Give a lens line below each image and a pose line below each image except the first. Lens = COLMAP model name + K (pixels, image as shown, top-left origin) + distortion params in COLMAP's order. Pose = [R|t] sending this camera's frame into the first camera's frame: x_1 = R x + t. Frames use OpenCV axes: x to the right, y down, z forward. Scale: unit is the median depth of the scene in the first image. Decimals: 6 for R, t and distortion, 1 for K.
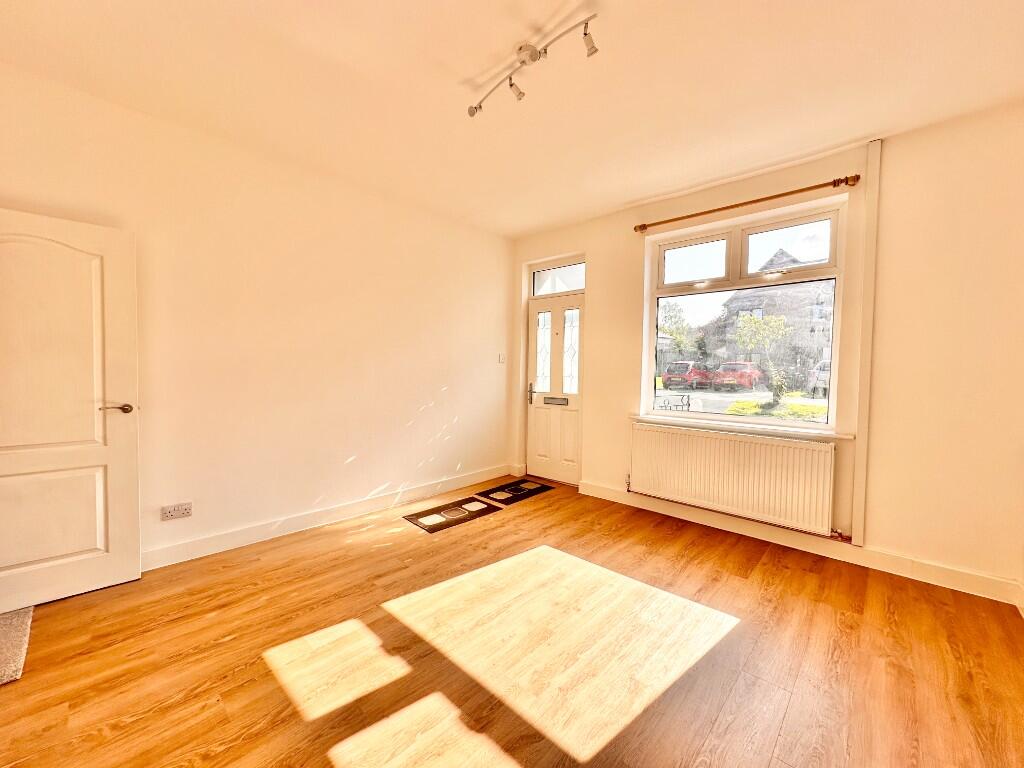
lens RADIAL K [[410.6, 0, 528.9], [0, 410.6, 383.0], [0, 0, 1]] dist [0.000868, 0.000347]
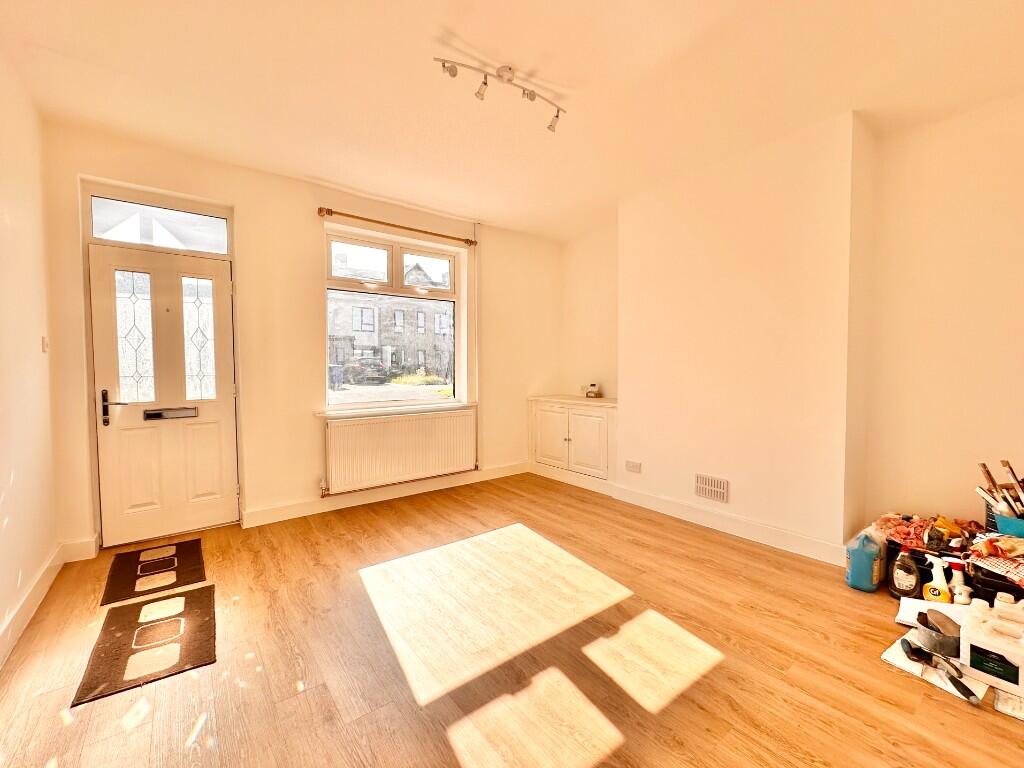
lens RADIAL K [[410.6, 0, 516.8], [0, 410.6, 380.8], [0, 0, 1]] dist [0.000868, 0.000347]
pose [[0.192056, -0.050971, 0.980059, -0.614388], [0.041060, 0.998193, 0.043868, -0.017944], [-0.980525, 0.031816, 0.193802, 0.433724]]
